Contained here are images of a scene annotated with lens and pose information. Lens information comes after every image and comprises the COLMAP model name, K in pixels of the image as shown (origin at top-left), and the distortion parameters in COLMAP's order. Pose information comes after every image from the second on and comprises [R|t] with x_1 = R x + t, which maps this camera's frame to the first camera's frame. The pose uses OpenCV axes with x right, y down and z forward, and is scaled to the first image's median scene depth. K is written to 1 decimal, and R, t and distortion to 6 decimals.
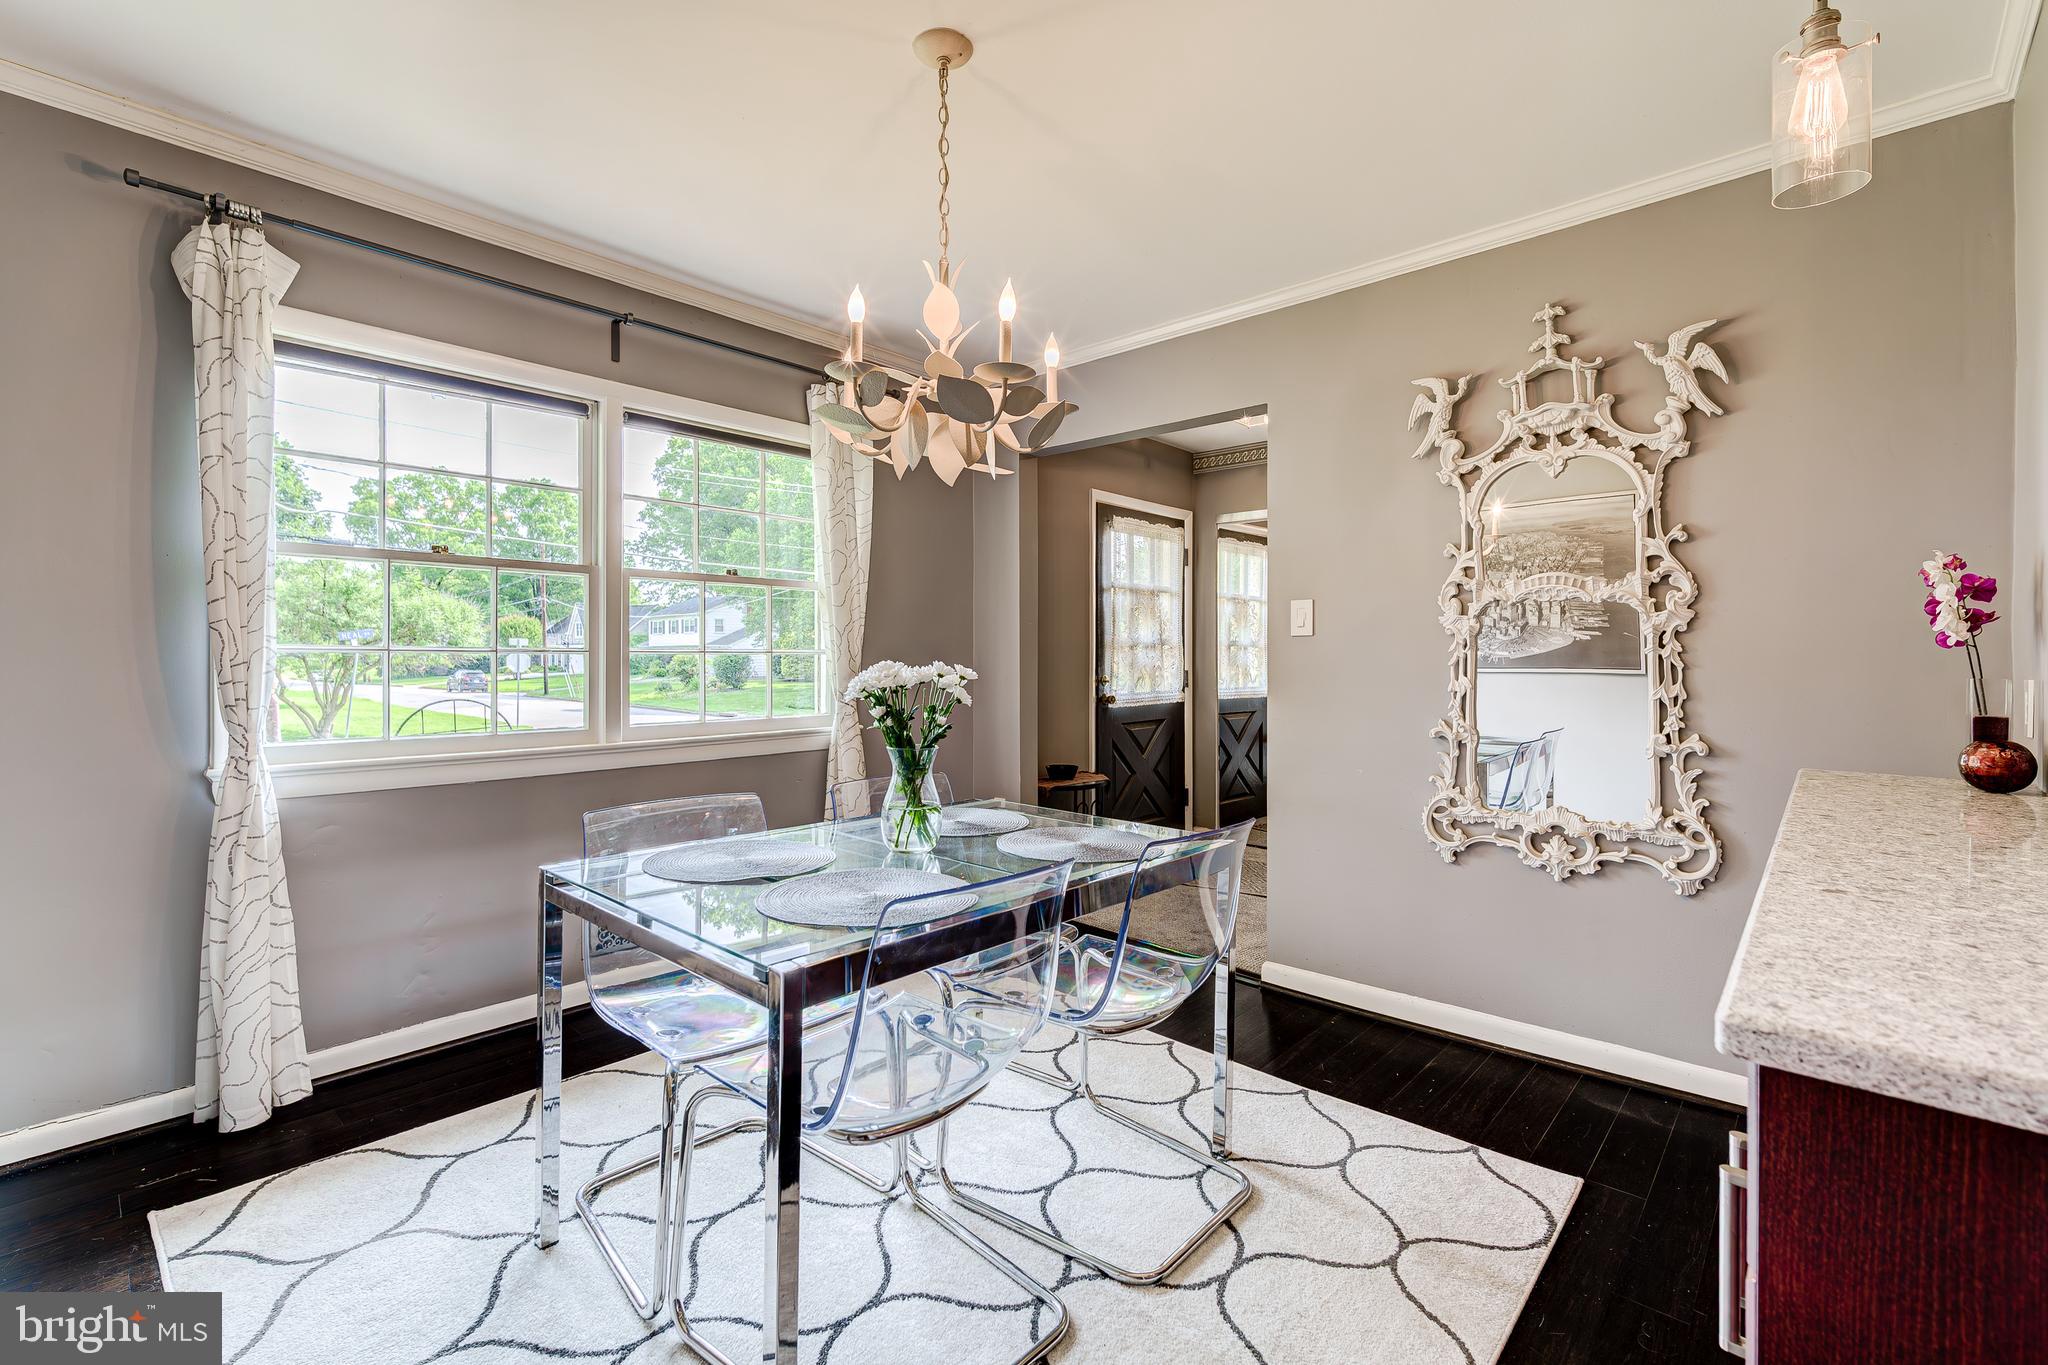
lens RADIAL K [[887.2, 0, 961.6], [0, 887.2, 669.0], [0, 0, 1]] dist [0.000312, 0.000082]
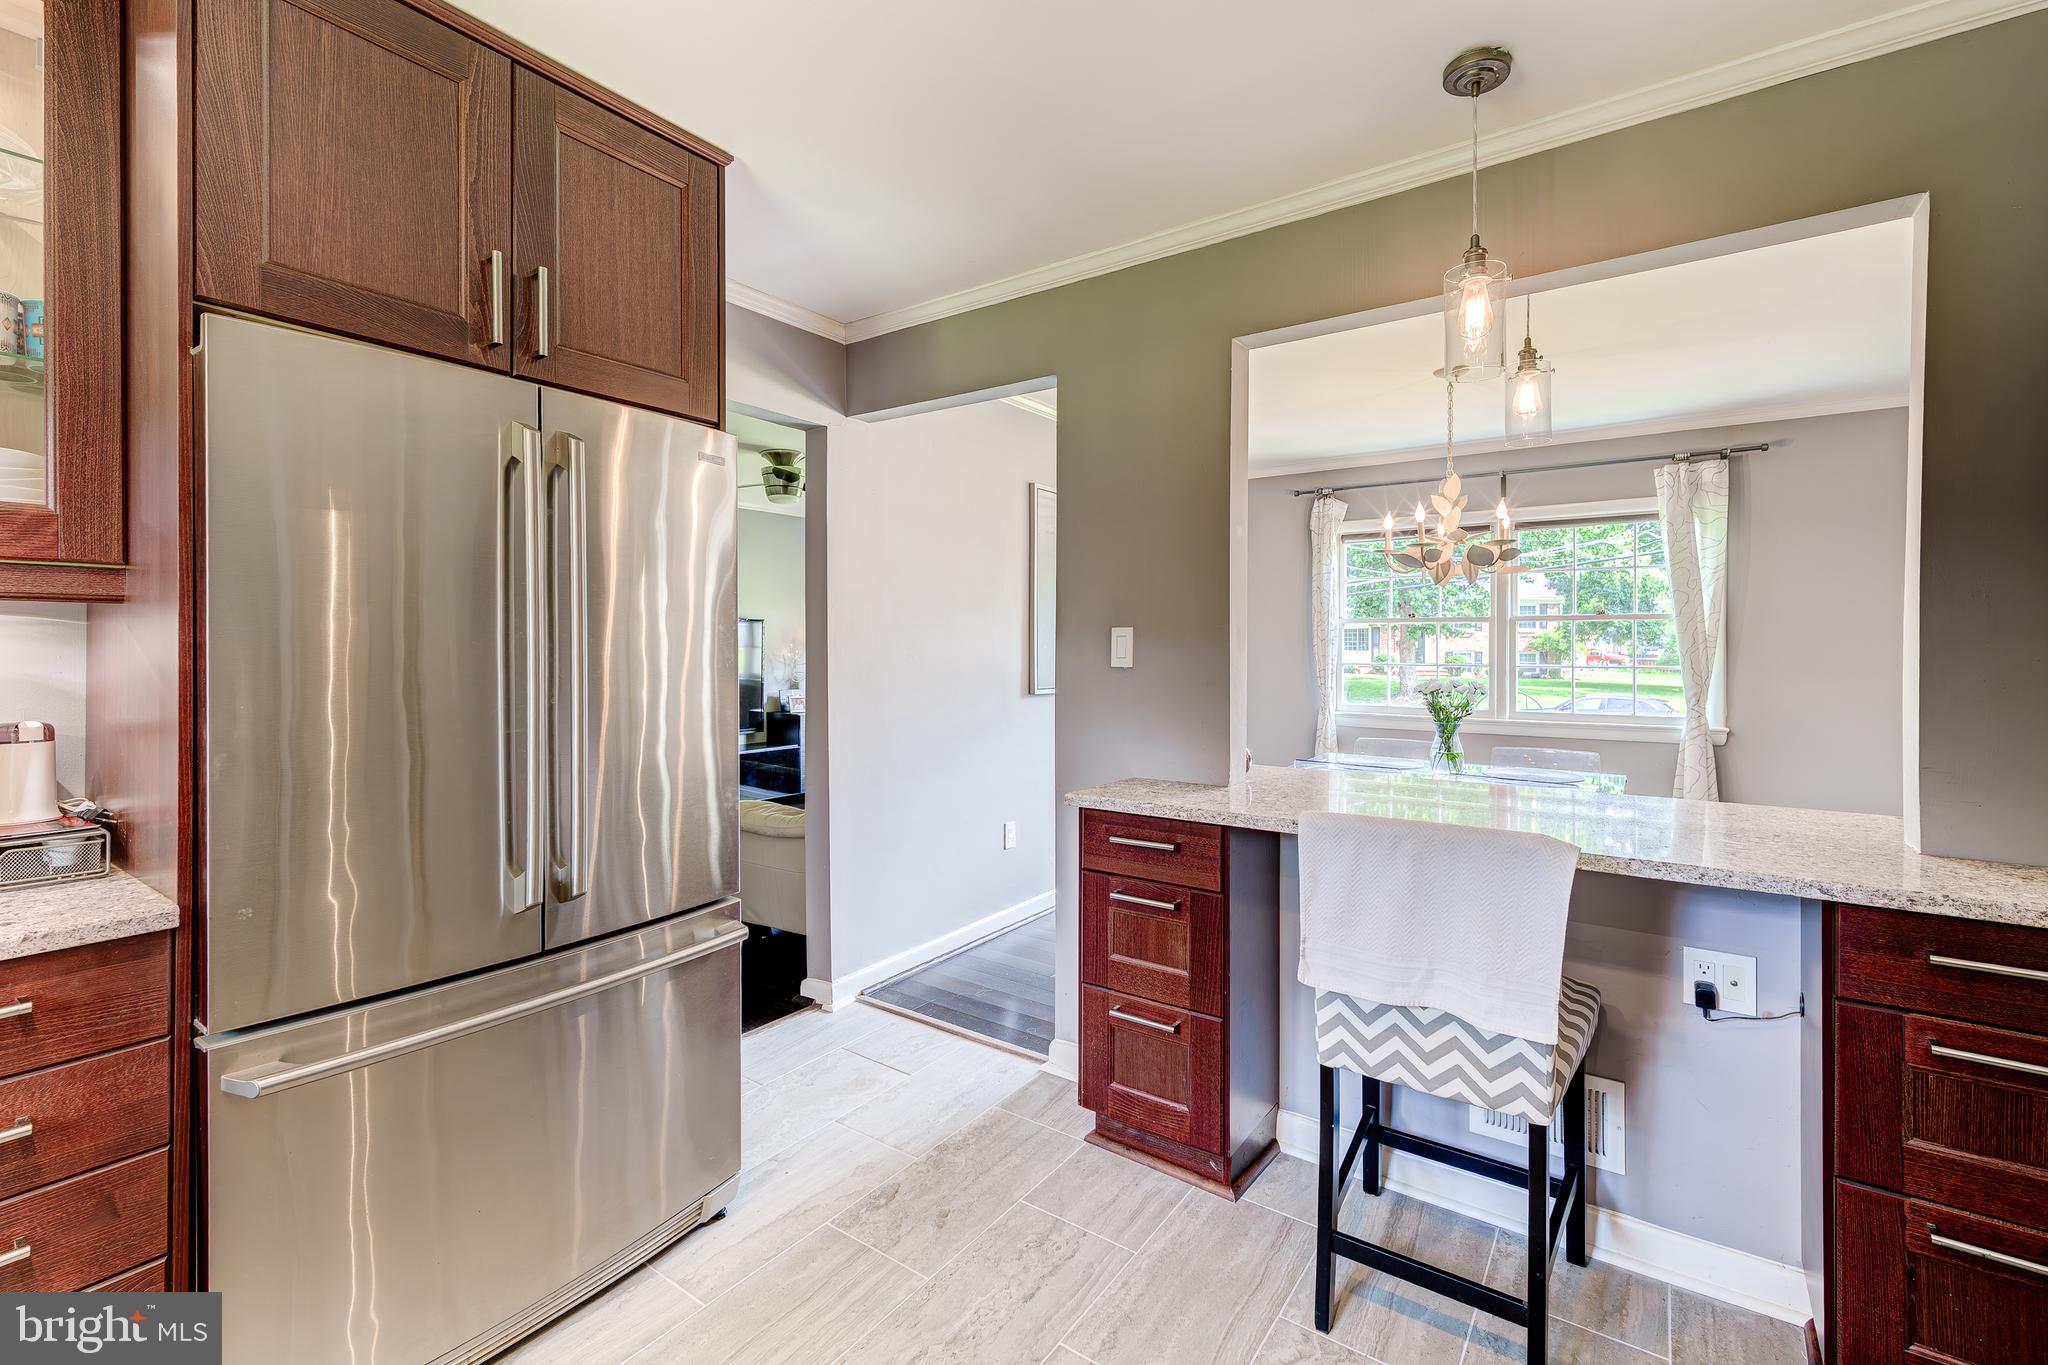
lens RADIAL K [[879.9, 0, 1016.2], [0, 879.9, 647.3], [0, 0, 1]] dist [-0.008668, 0.000117]
pose [[0.138886, -0.000489, -0.990308, 1.304113], [-0.013698, 0.999903, -0.002415, -0.044829], [0.990214, 0.013900, 0.138866, -0.184967]]
